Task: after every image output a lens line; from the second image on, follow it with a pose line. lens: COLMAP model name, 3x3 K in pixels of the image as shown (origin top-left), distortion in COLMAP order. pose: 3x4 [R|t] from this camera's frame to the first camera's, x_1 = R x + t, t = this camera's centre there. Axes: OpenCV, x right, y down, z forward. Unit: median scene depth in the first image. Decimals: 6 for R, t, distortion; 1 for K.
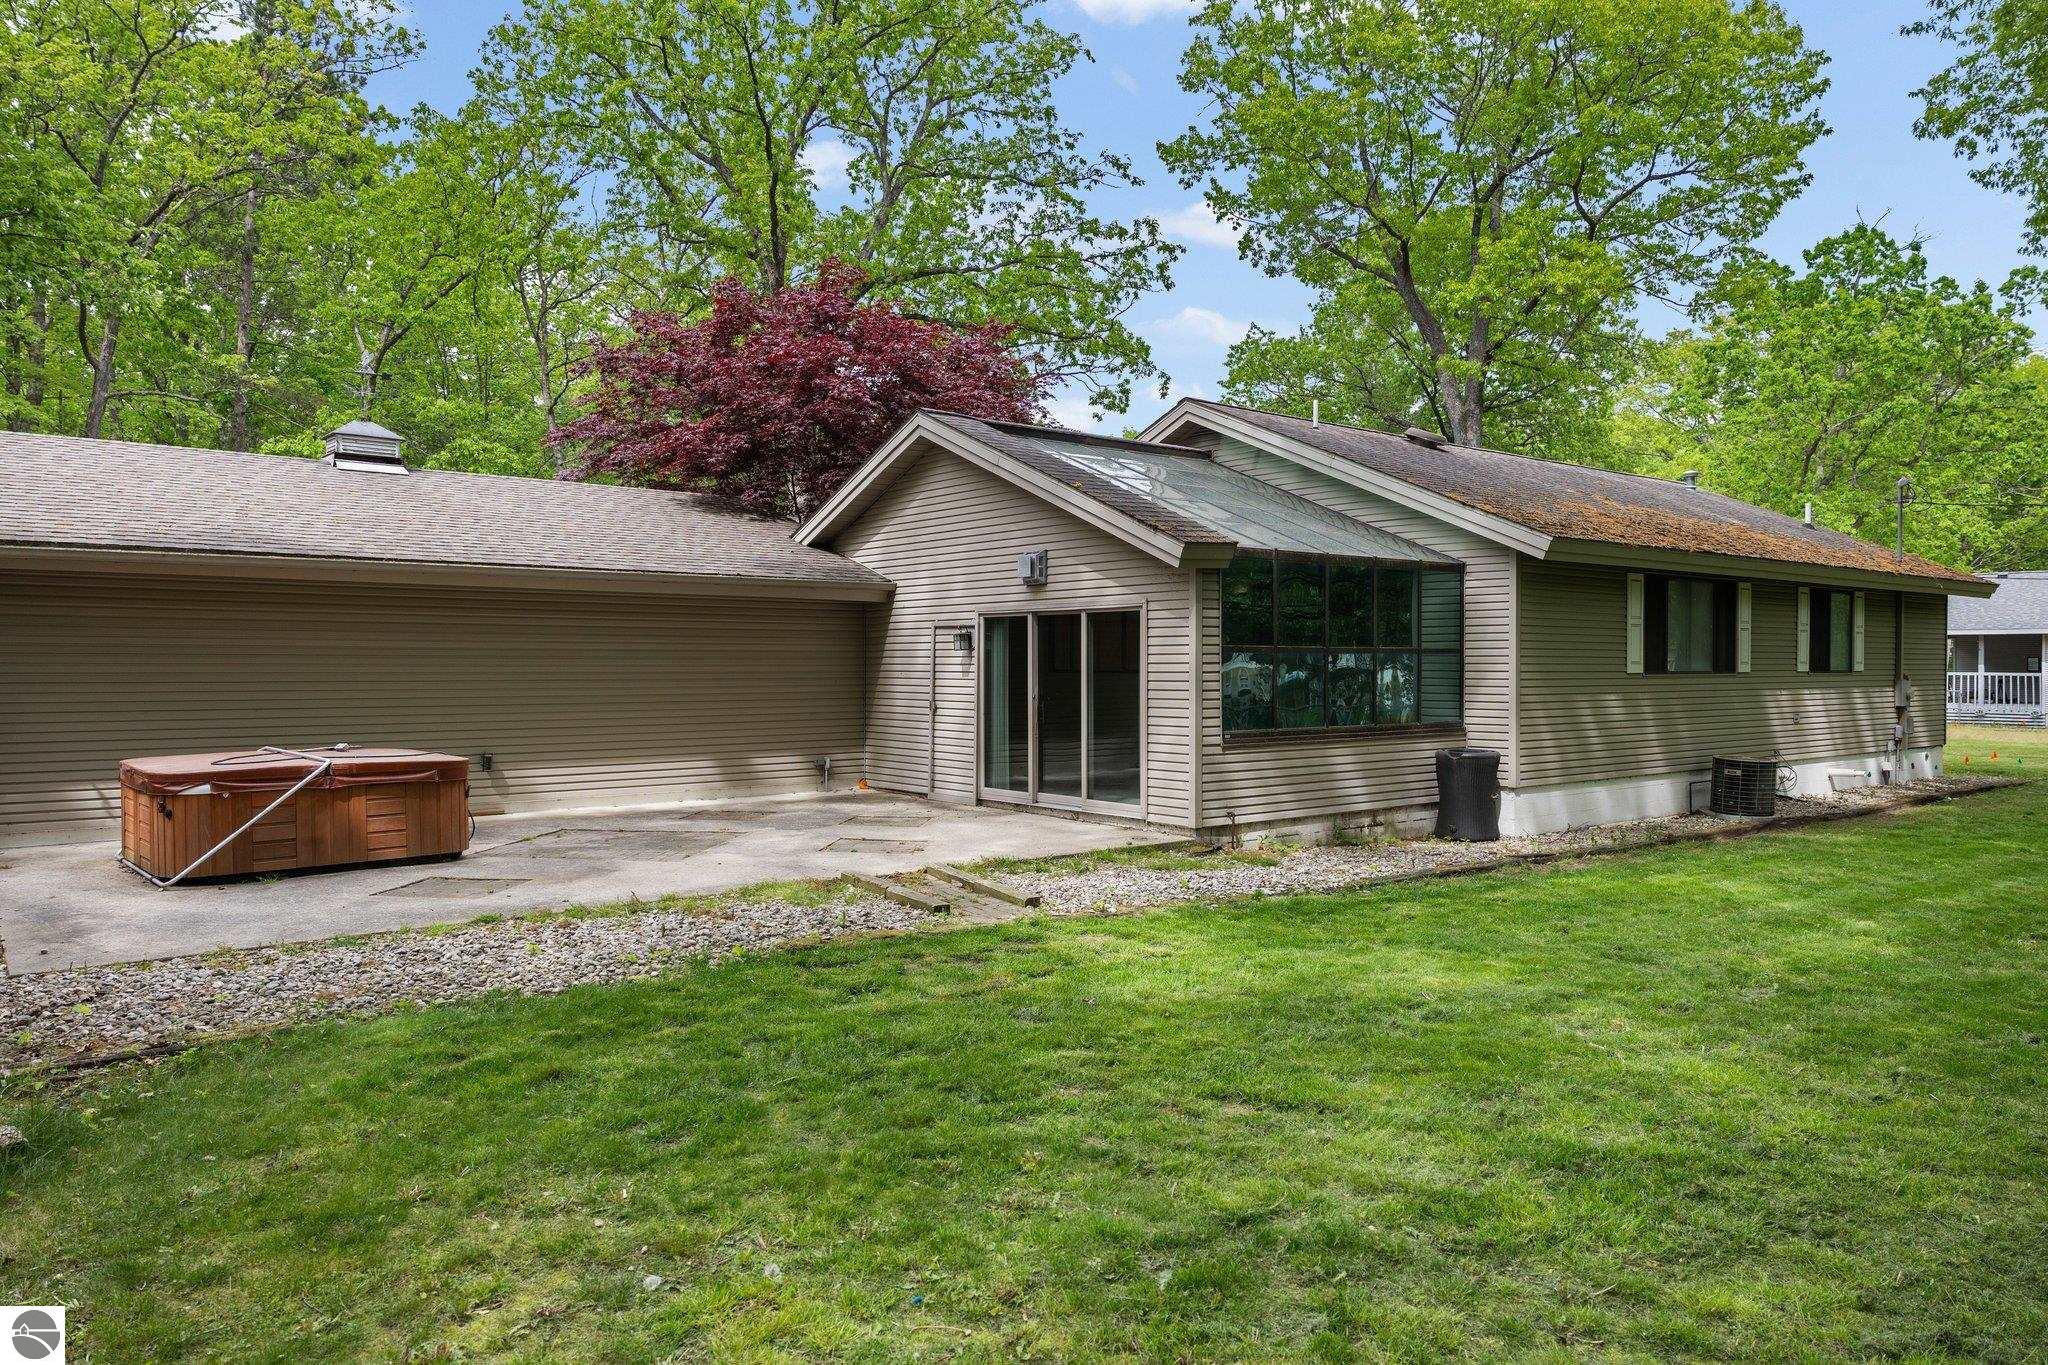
lens RADIAL K [[1405.6, 0, 1020.0], [0, 1405.6, 677.4], [0, 0, 1]] dist [-0.004661, 0.004508]
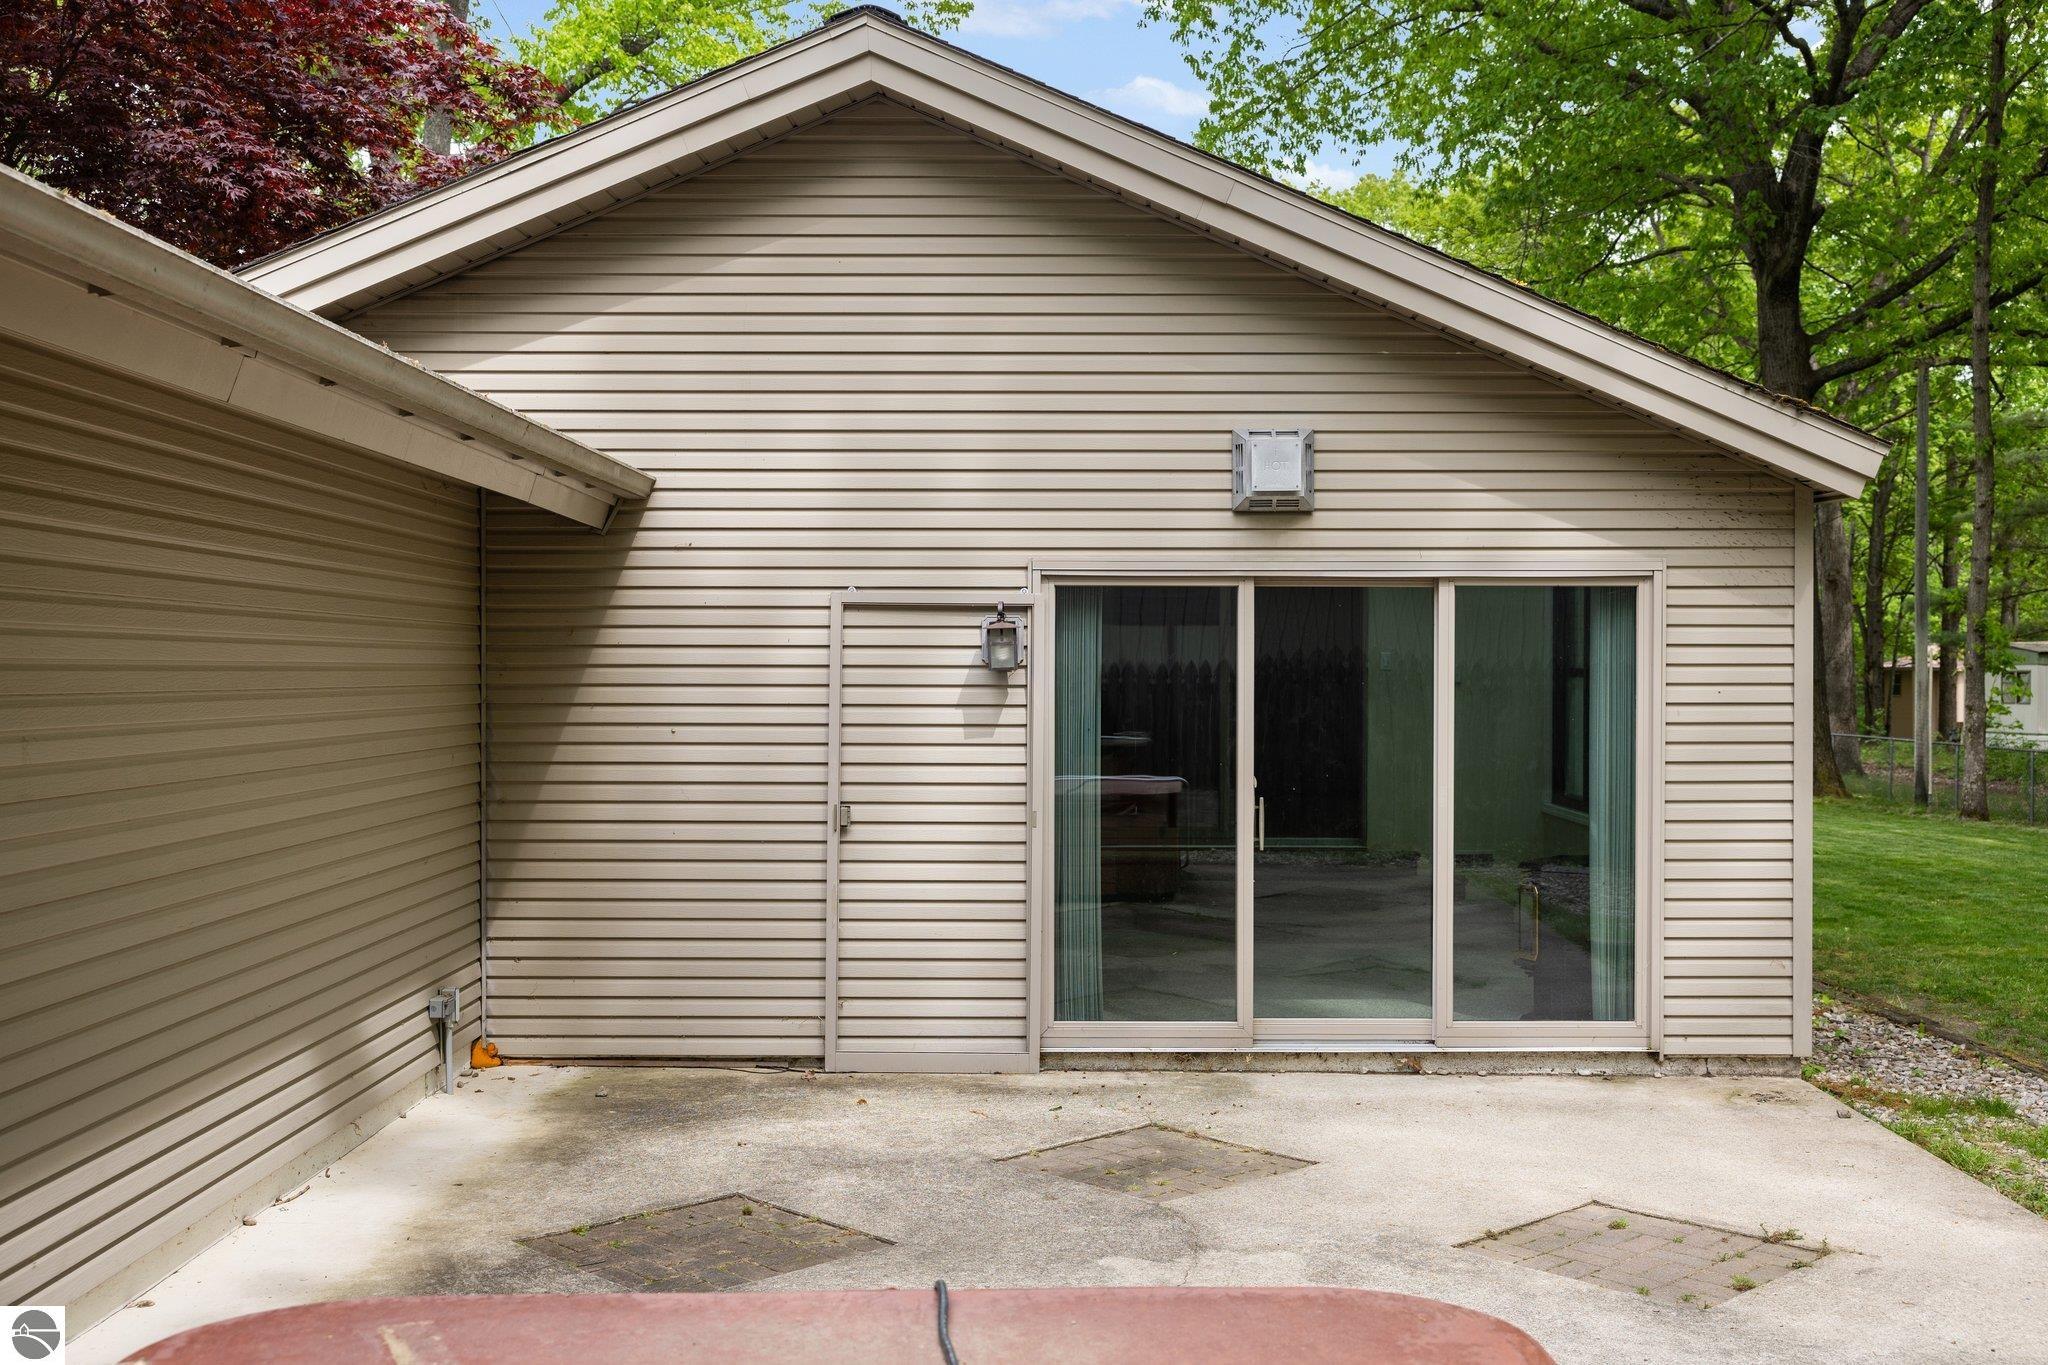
lens RADIAL K [[2106.1, 0, 1028.9], [0, 2106.1, 686.7], [0, 0, 1]] dist [0.031218, 0.000000]
pose [[0.607184, 0.006597, 0.794534, -0.362550], [0.007000, 0.999882, -0.013652, -0.004767], [-0.794530, 0.013851, 0.607066, 0.476566]]
